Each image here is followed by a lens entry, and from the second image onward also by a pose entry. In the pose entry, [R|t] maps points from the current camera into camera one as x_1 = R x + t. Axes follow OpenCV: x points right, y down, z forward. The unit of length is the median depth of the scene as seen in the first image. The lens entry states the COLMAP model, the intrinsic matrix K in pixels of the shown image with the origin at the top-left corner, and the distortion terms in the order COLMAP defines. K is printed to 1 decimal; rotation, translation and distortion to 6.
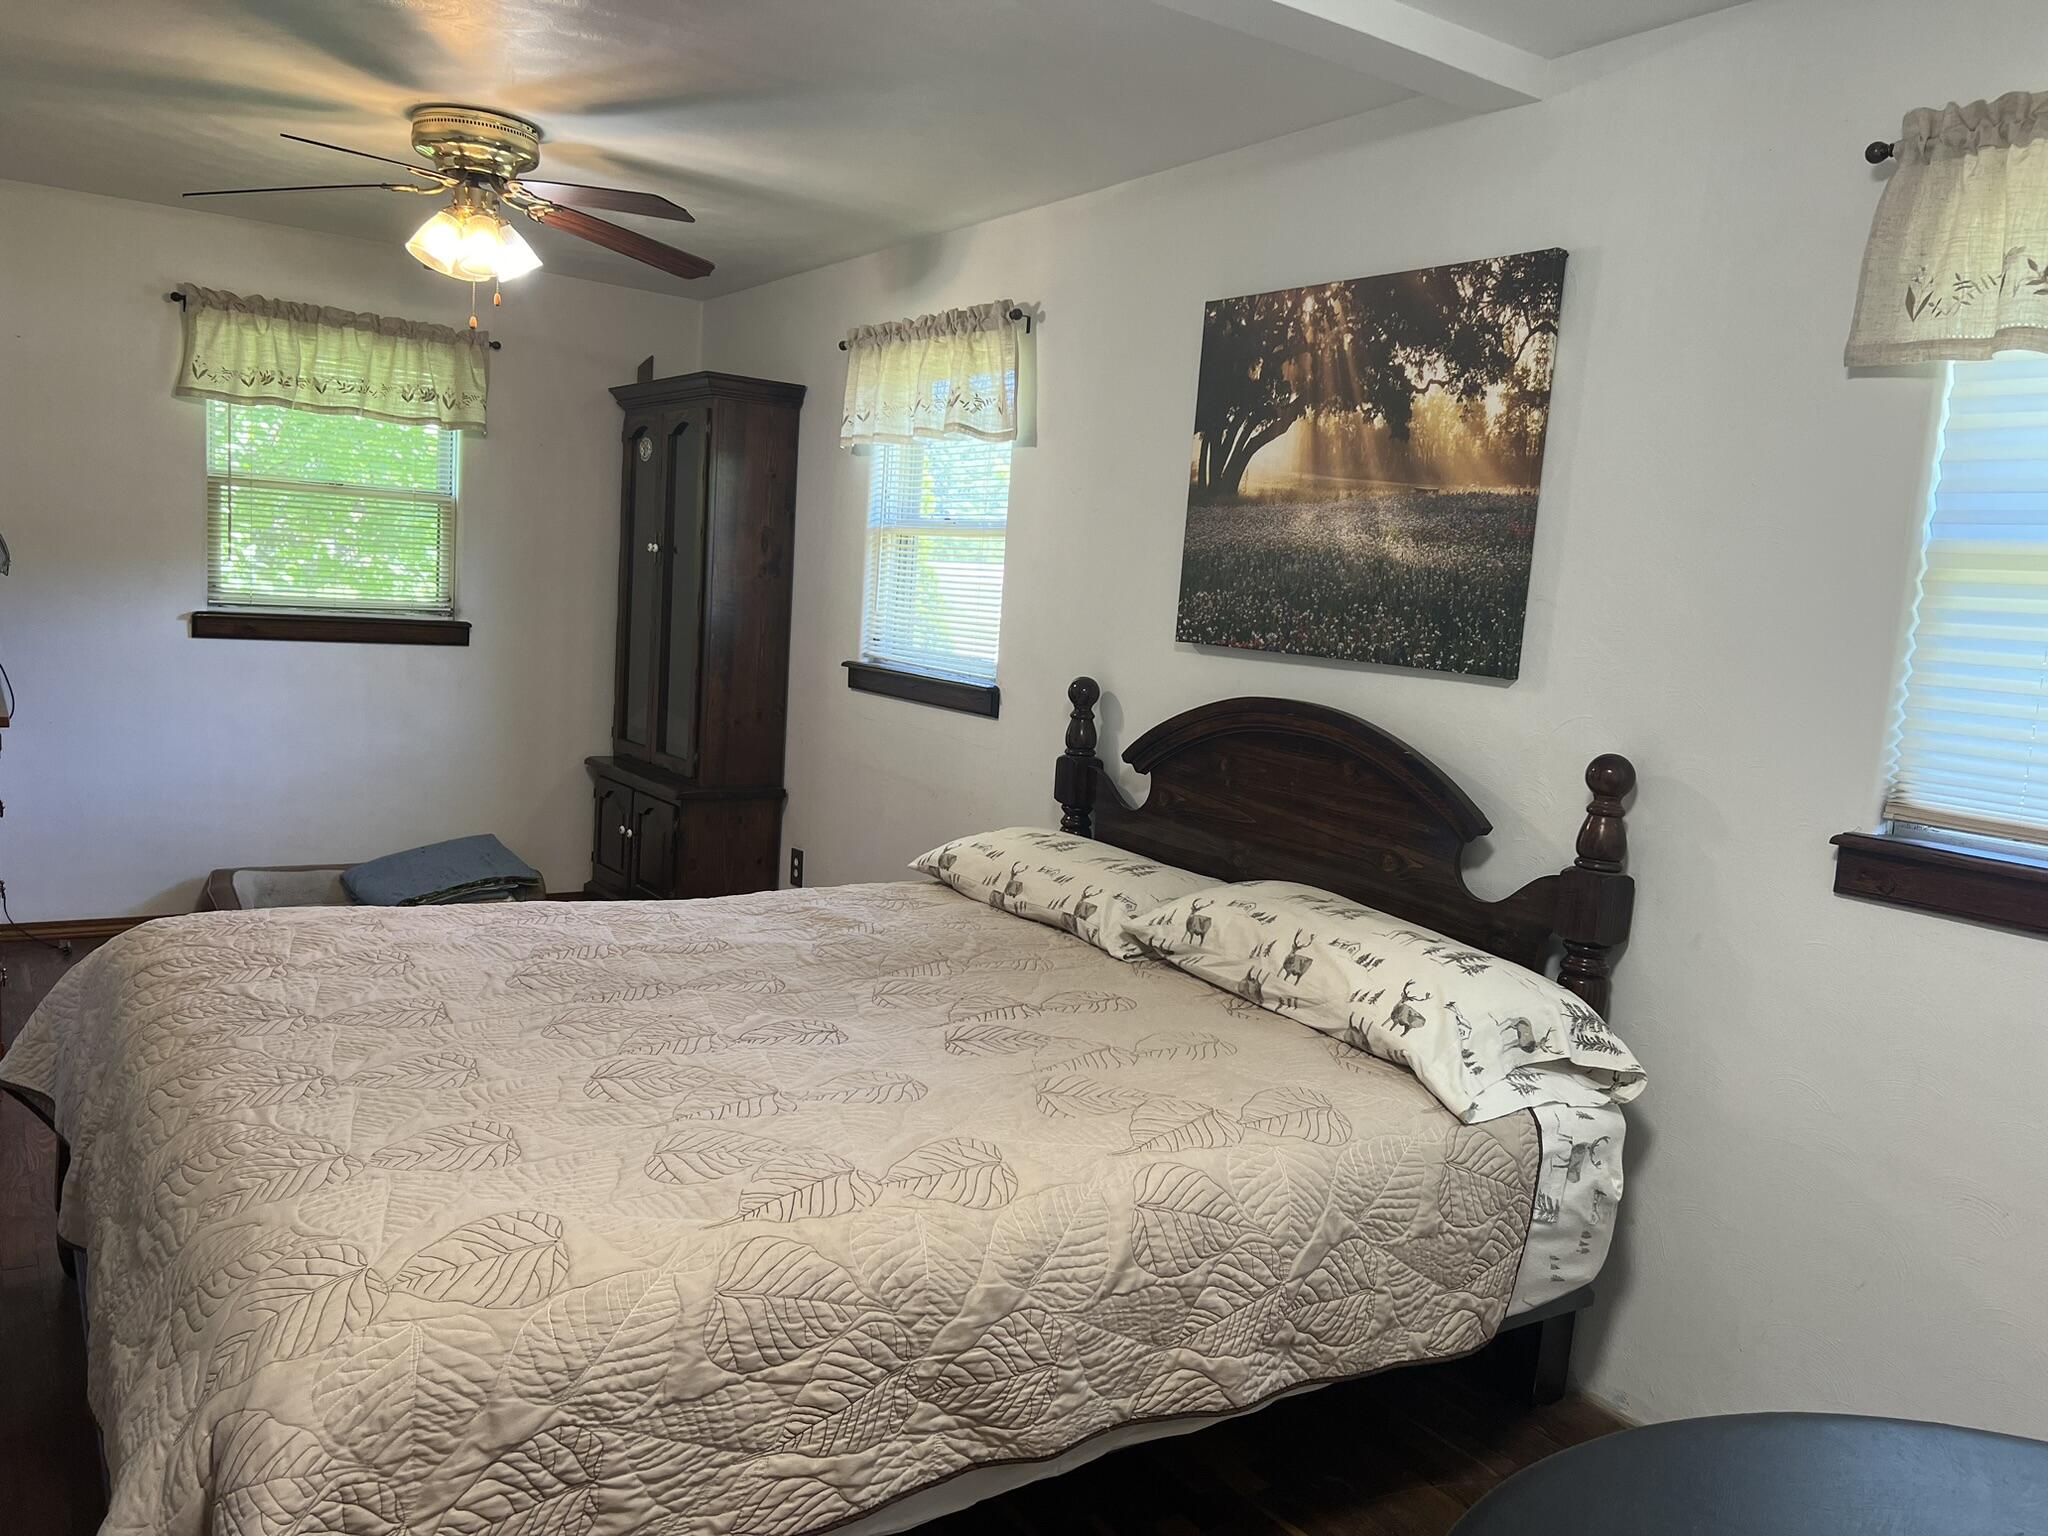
lens RADIAL K [[1530.4, 0, 1037.5], [0, 1530.4, 767.7], [0, 0, 1]] dist [0.027845, -0.021669]
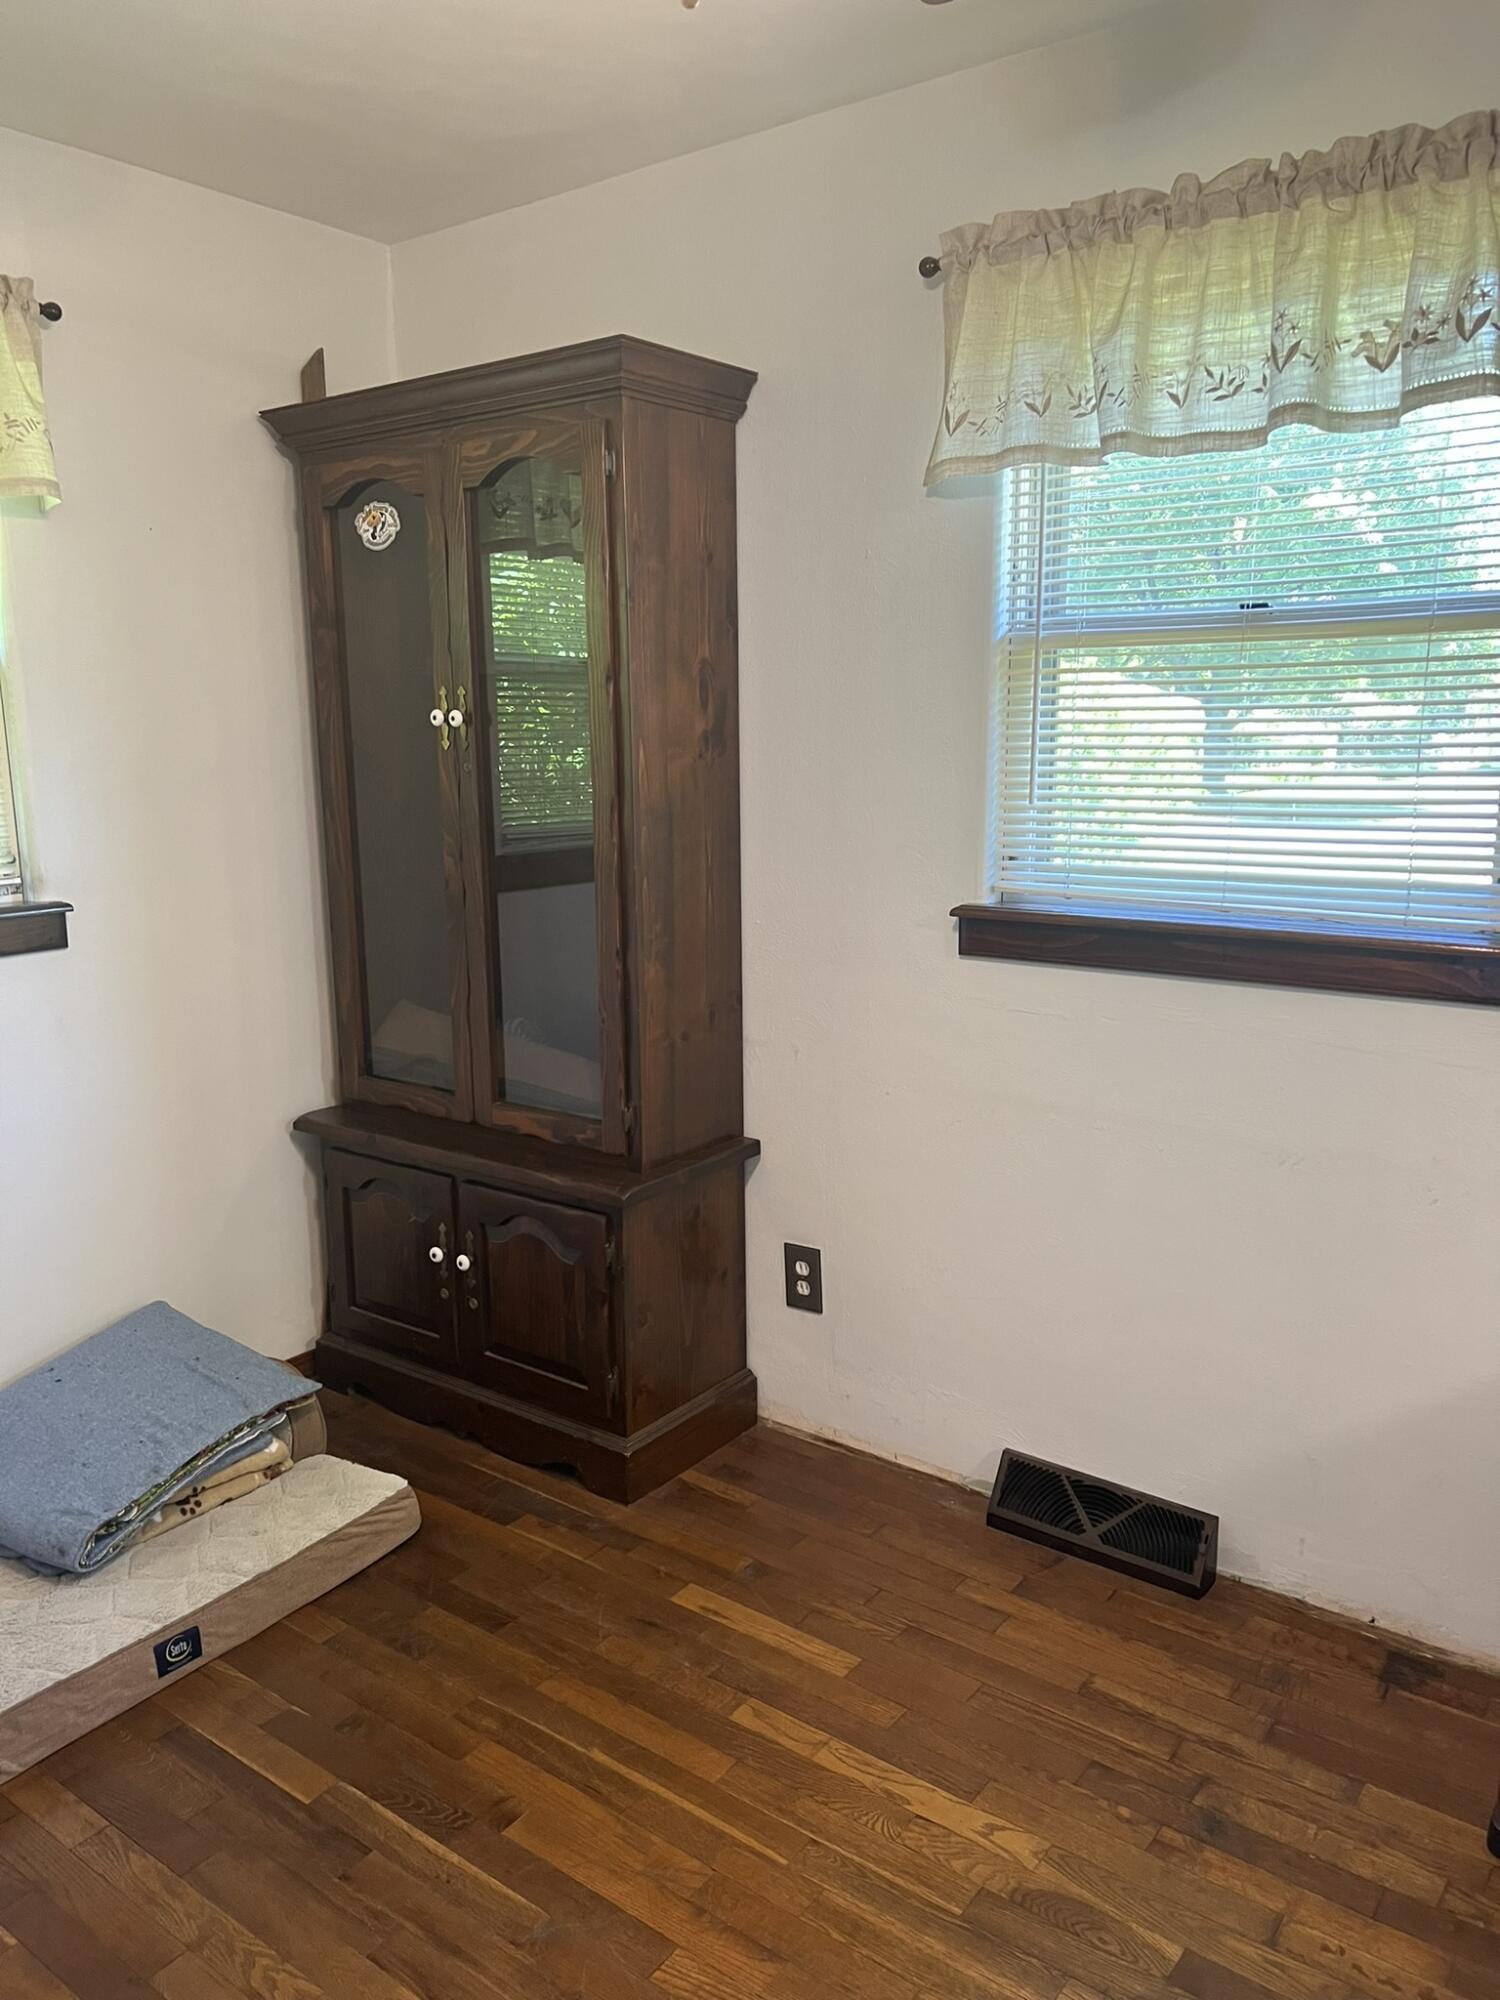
lens RADIAL K [[1494.5, 0, 734.1], [0, 1494.5, 1006.2], [0, 0, 1]] dist [0.027845, -0.021669]
pose [[0.948105, -0.139632, 0.285655, -0.315804], [0.115818, 0.988353, 0.098713, -0.086219], [-0.296112, -0.060507, 0.953235, 0.486879]]
